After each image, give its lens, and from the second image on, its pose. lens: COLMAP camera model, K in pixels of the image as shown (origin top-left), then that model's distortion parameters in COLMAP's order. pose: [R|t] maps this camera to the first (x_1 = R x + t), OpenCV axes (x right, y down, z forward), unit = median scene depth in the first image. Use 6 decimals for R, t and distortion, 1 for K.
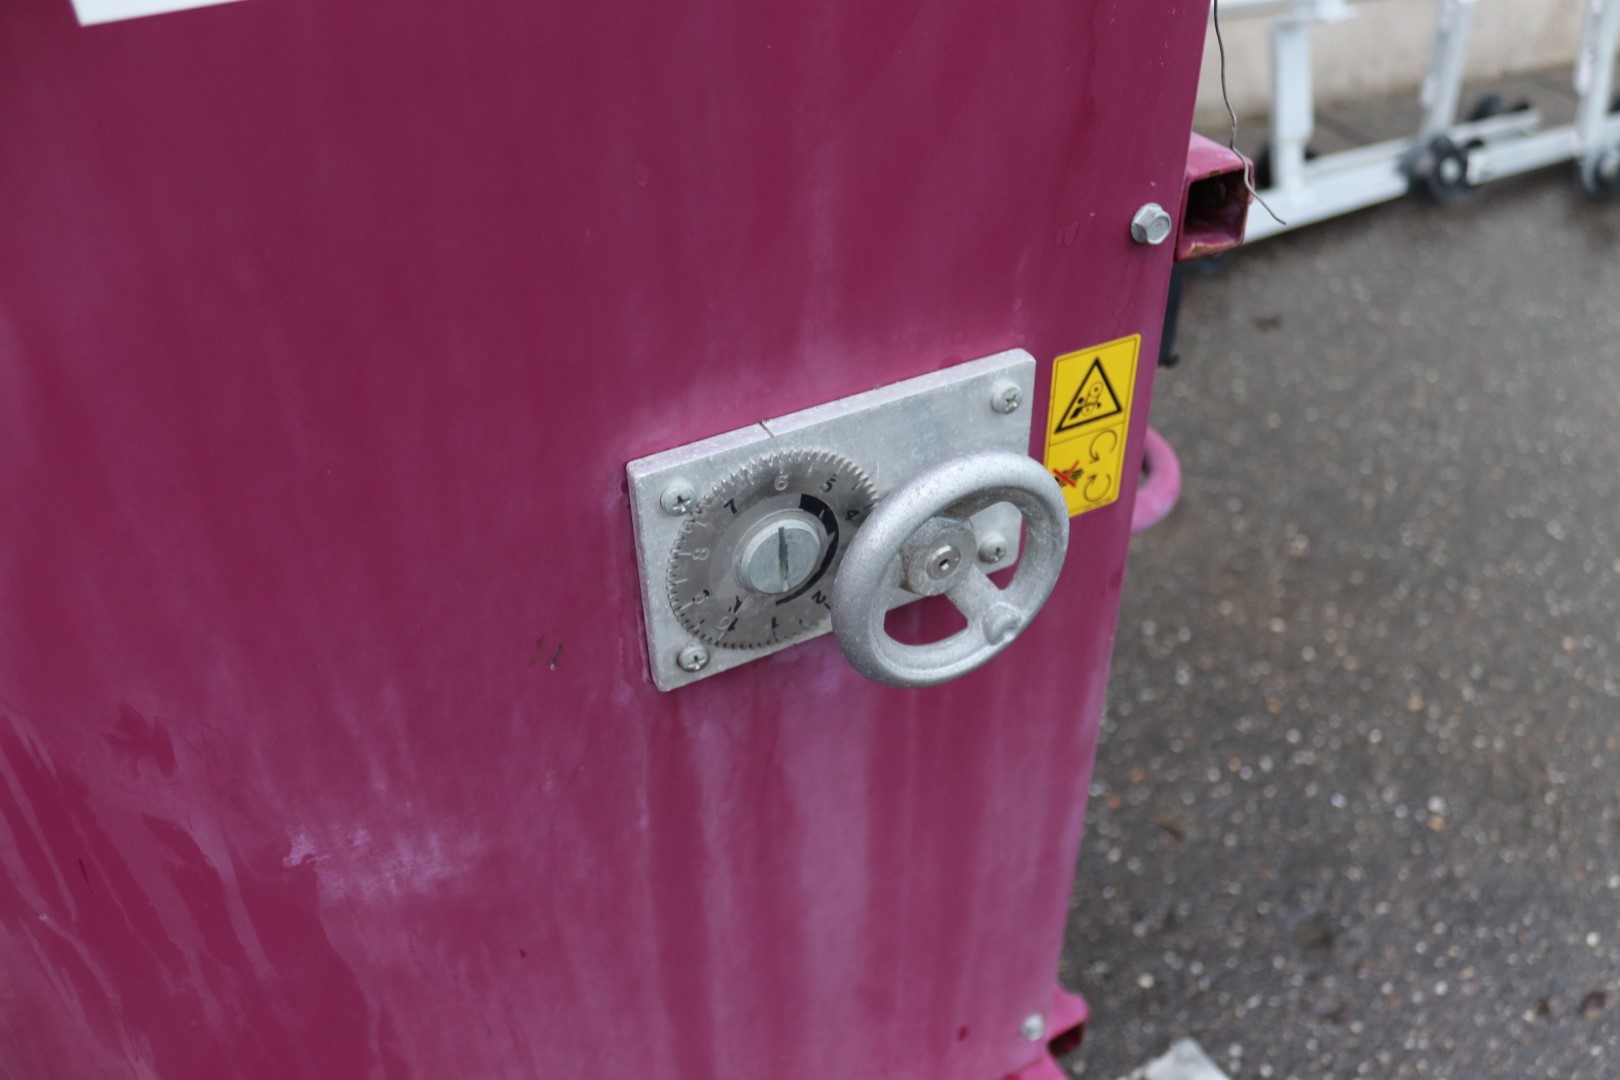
lens RADIAL K [[1294.2, 0, 850.1], [0, 1294.2, 600.3], [0, 0, 1]] dist [-0.076954, 0.005440]
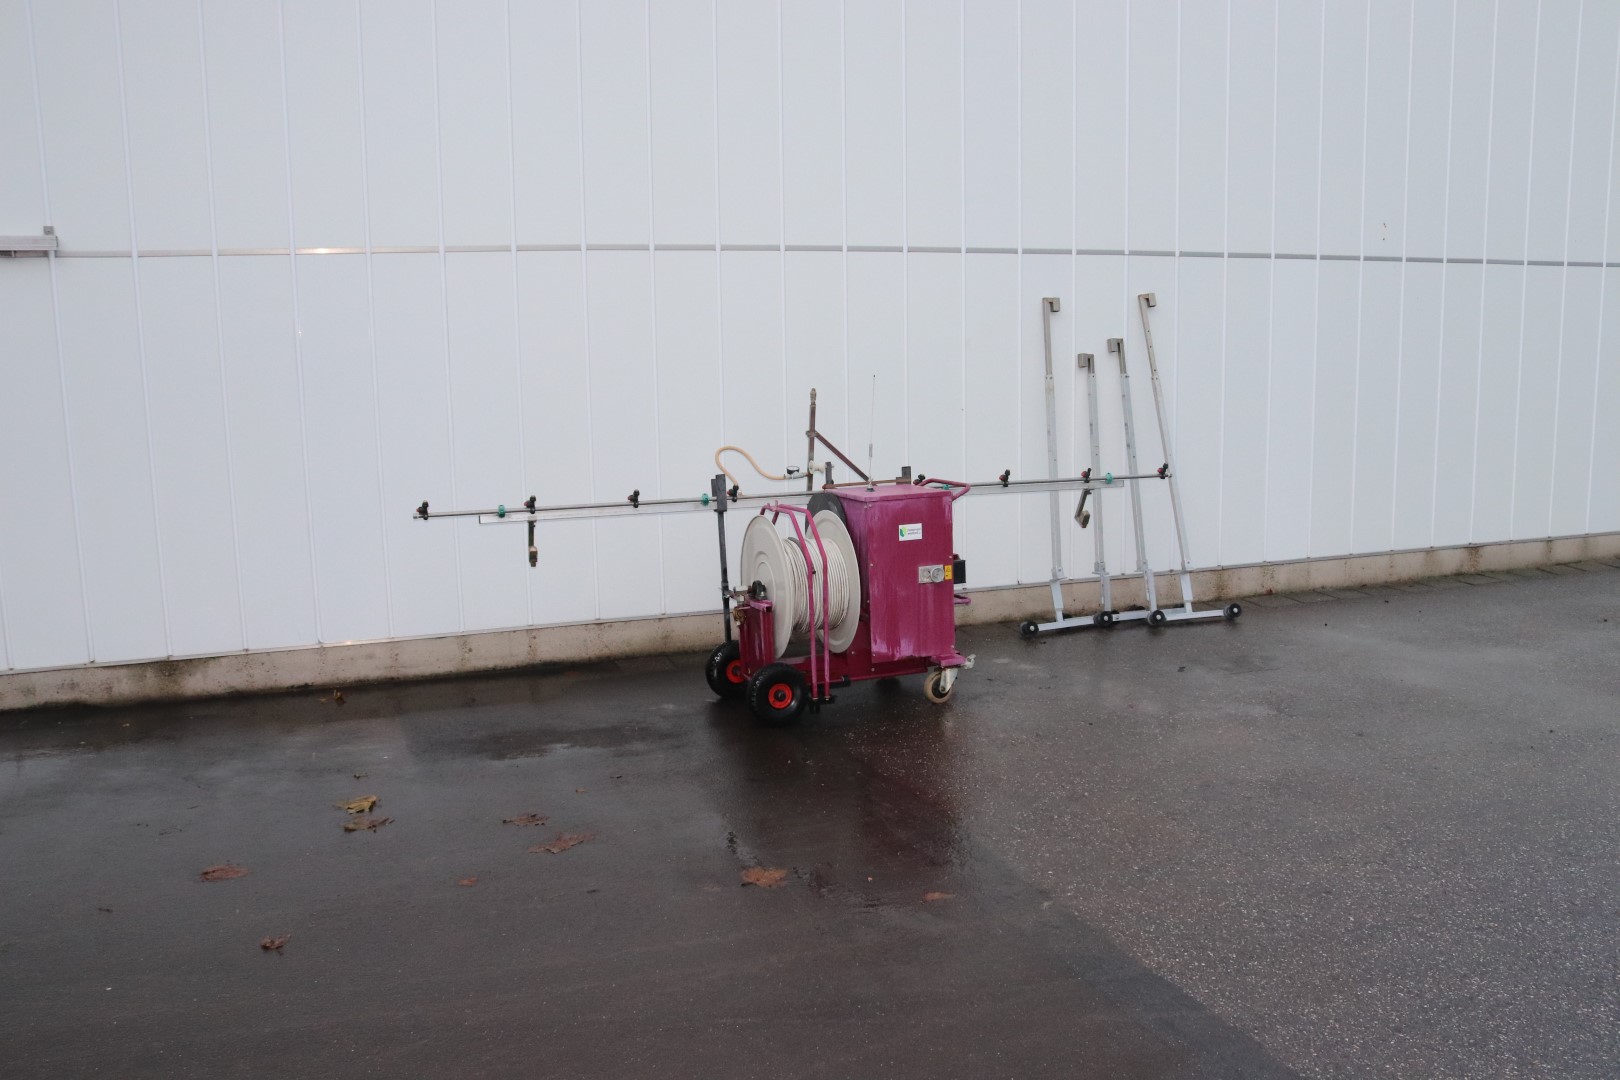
lens RADIAL K [[1351.7, 0, 824.8], [0, 1351.7, 561.7], [0, 0, 1]] dist [-0.170351, 0.155717]
pose [[0.992098, -0.010242, -0.125050, 0.286108], [-0.056998, 0.851099, -0.521903, 3.145180], [0.111775, 0.524906, 0.843789, -4.867149]]
